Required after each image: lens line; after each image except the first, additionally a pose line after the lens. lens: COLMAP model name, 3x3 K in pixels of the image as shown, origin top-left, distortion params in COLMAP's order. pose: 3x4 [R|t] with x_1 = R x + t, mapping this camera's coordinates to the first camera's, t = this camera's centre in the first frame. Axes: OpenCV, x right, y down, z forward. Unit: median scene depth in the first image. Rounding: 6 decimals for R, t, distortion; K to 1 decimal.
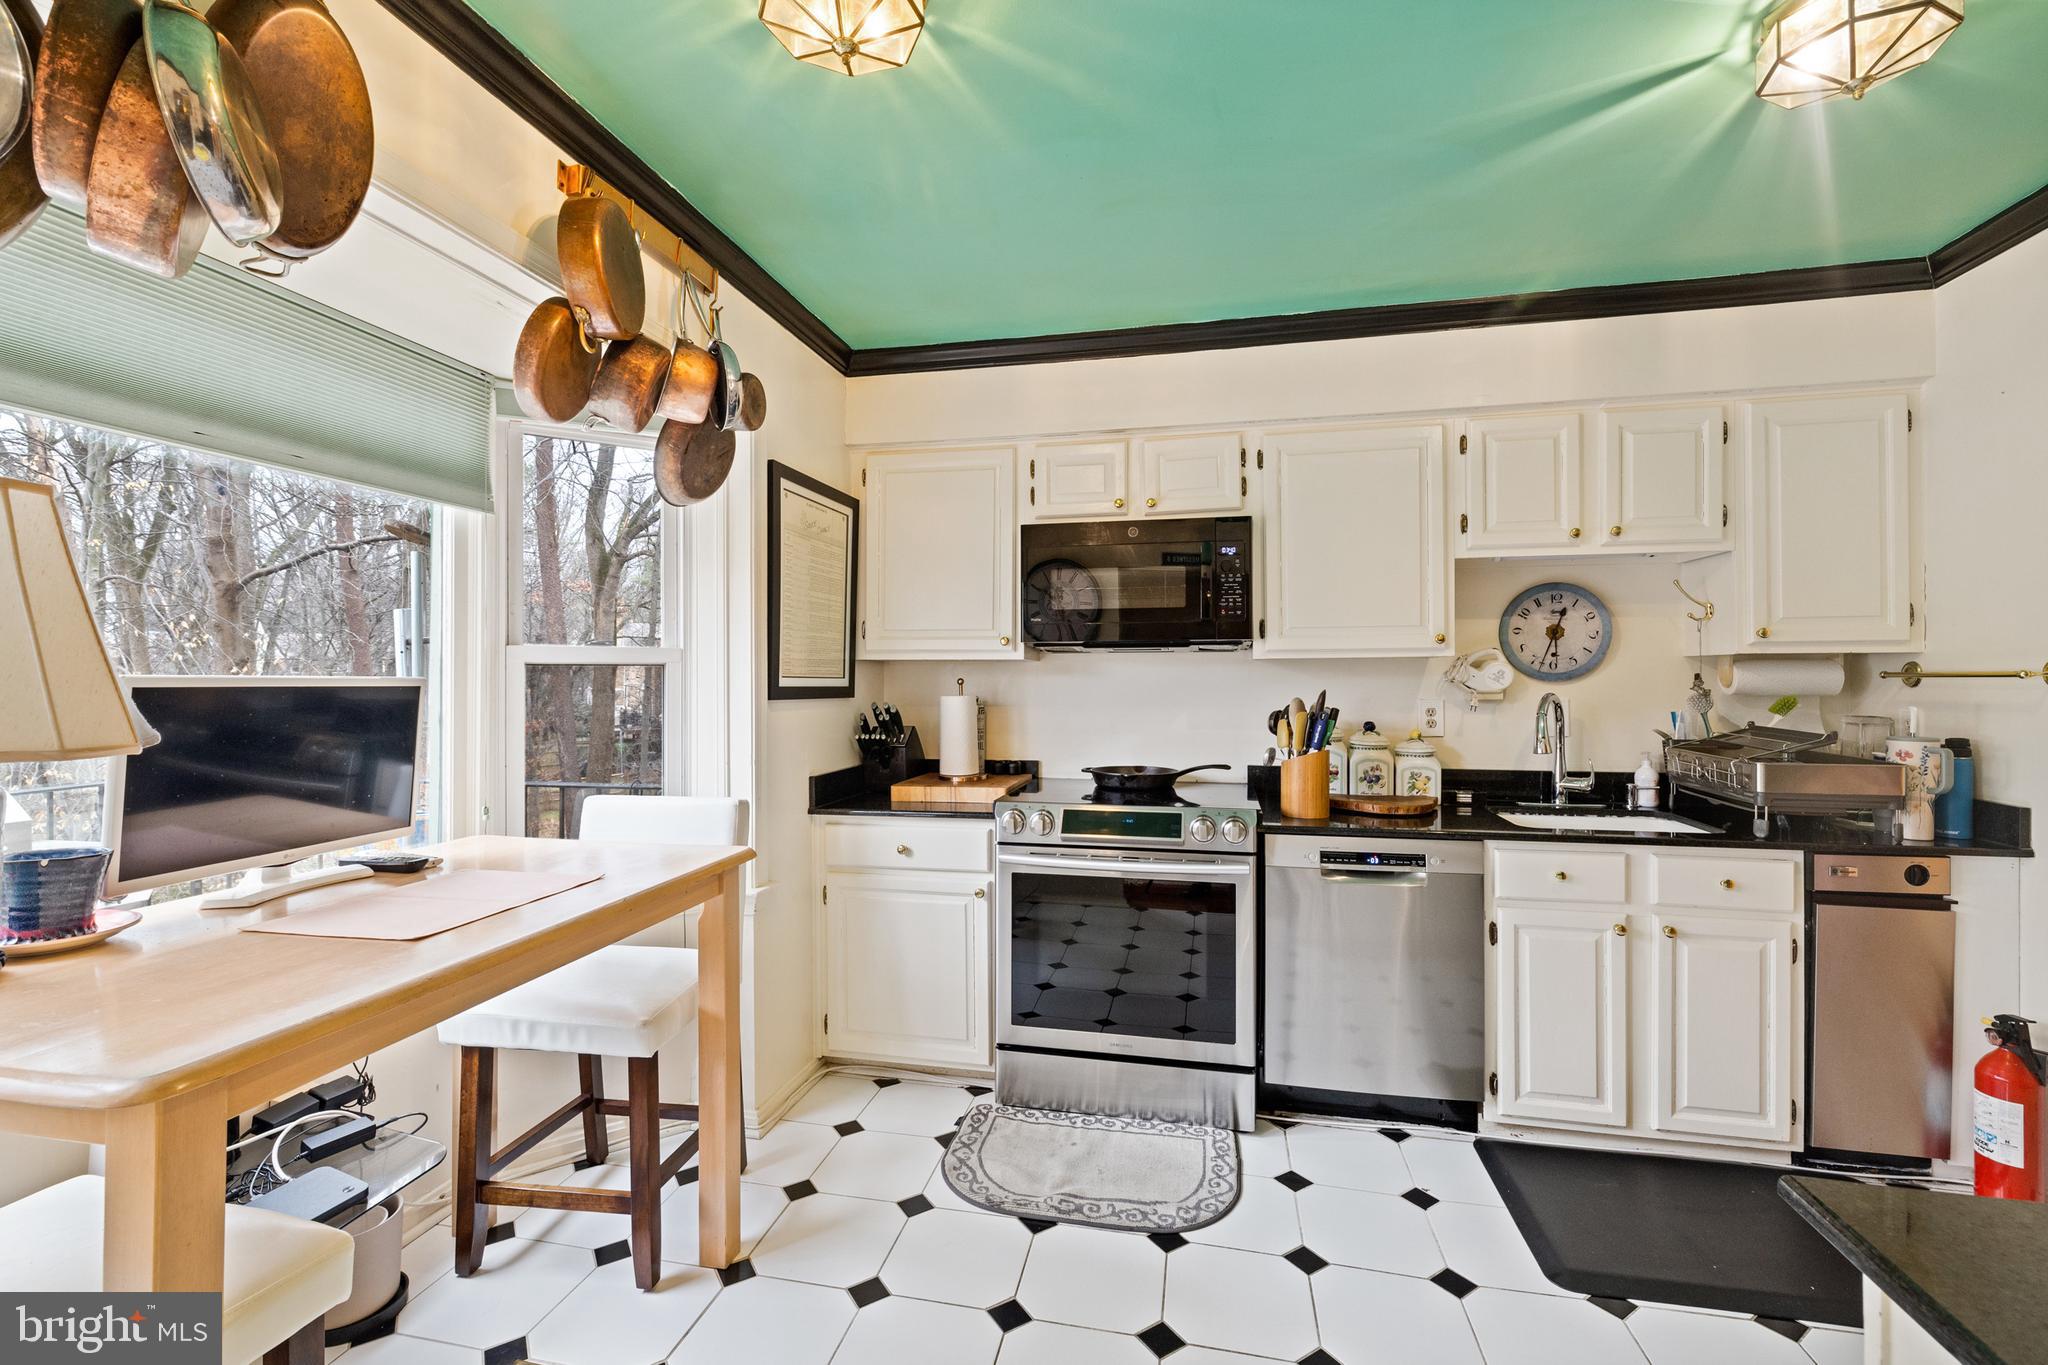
lens RADIAL K [[862.1, 0, 1039.2], [0, 862.1, 679.6], [0, 0, 1]] dist [0.009311, 0.000132]
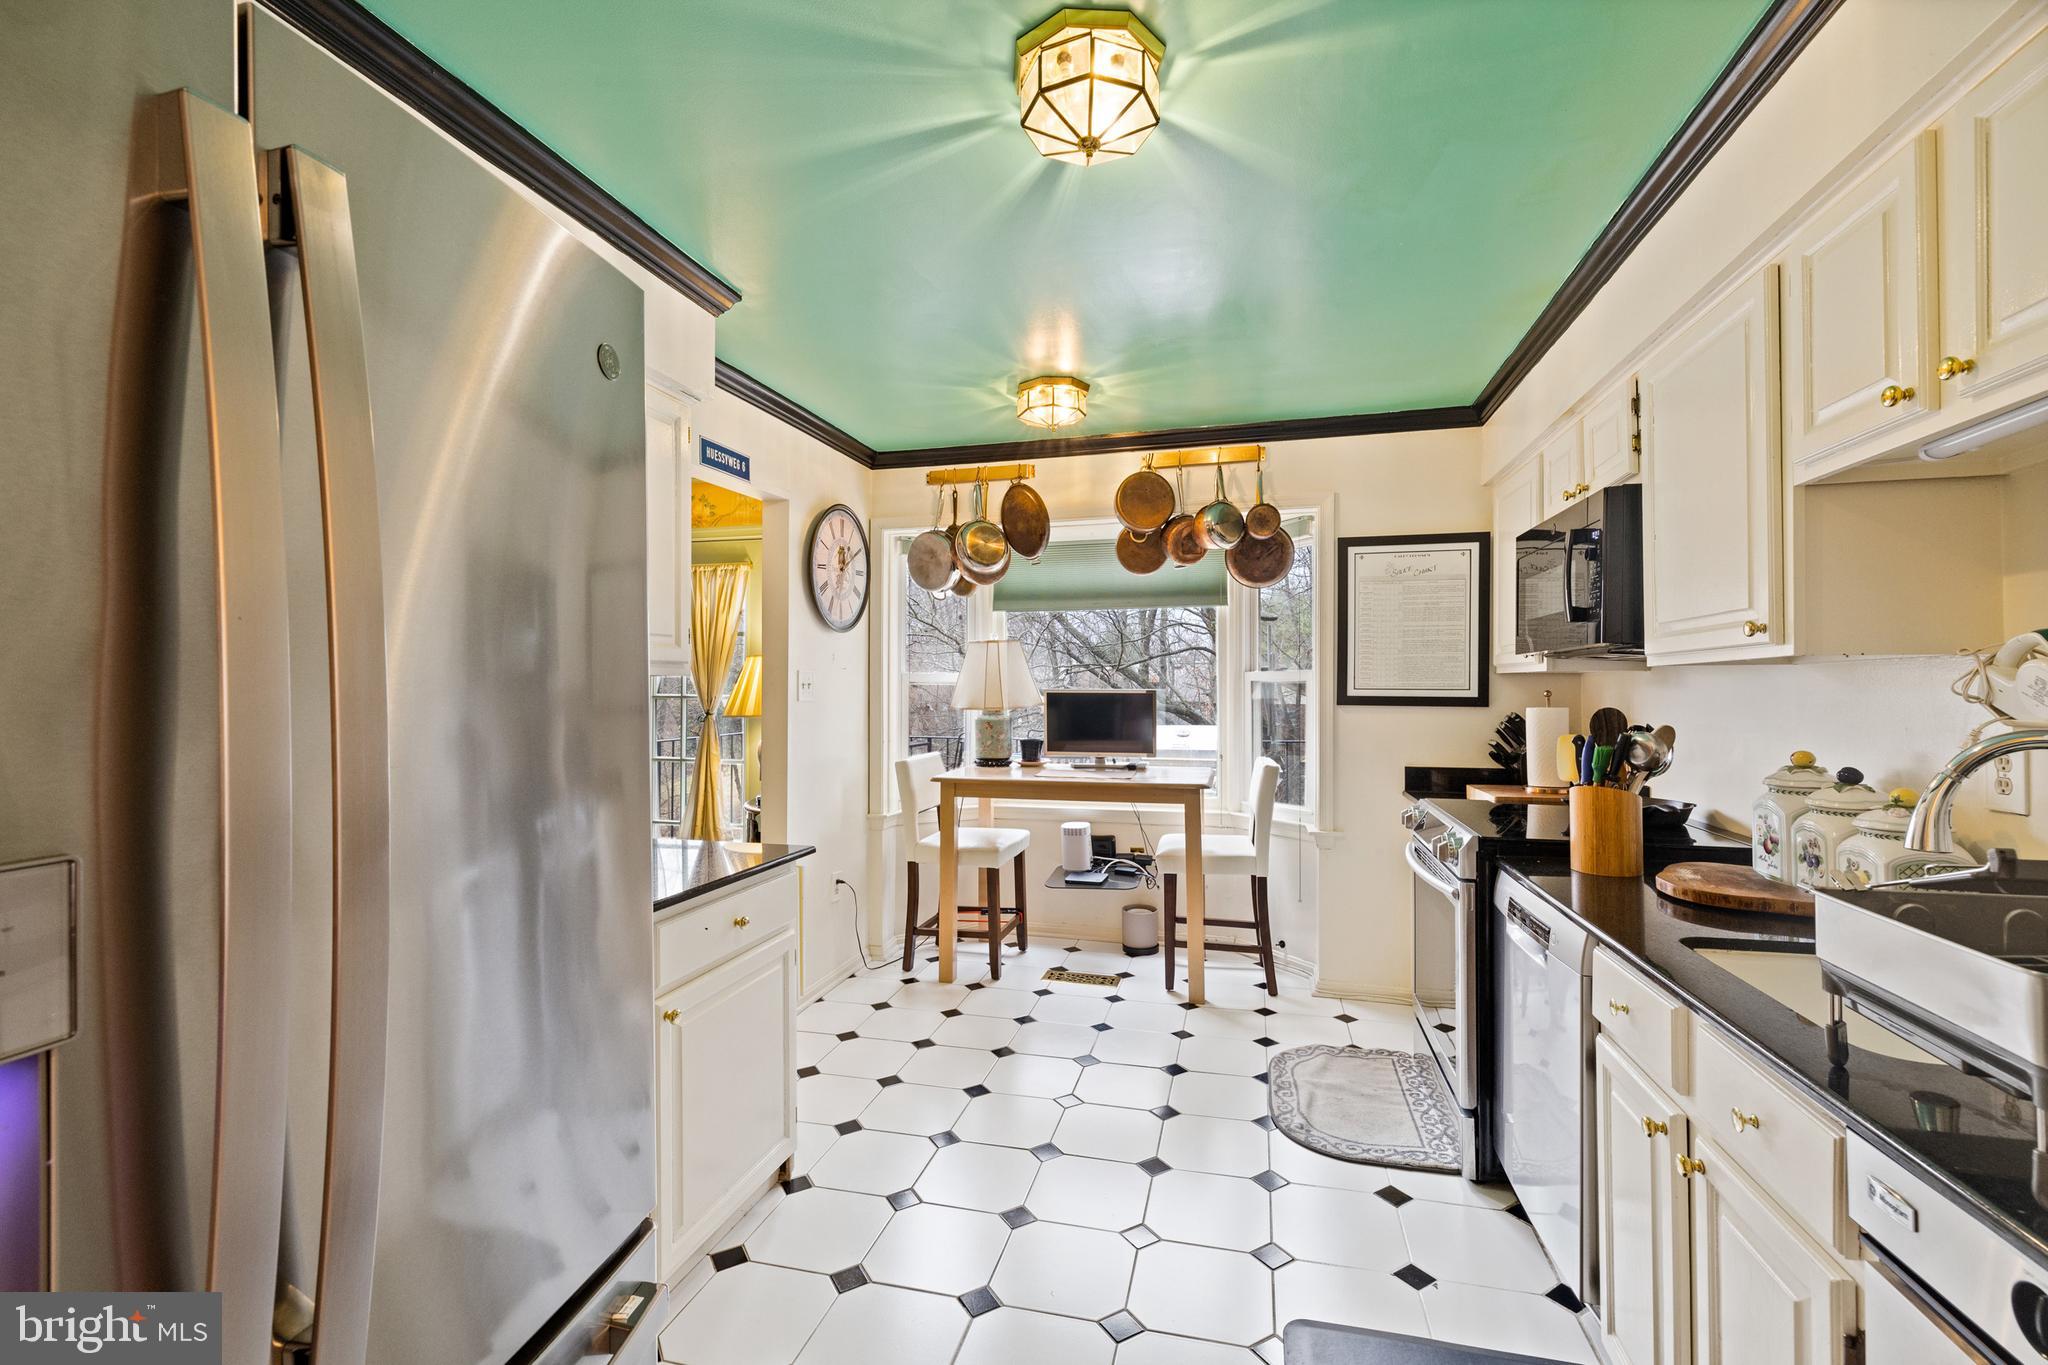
lens RADIAL K [[862.1, 0, 1039.2], [0, 862.1, 679.6], [0, 0, 1]] dist [0.009311, 0.000132]
pose [[-0.028652, -0.007972, -0.999558, 1.263903], [-0.001826, 0.999967, -0.007923, -0.006481], [0.999588, 0.001598, -0.028666, 0.600267]]
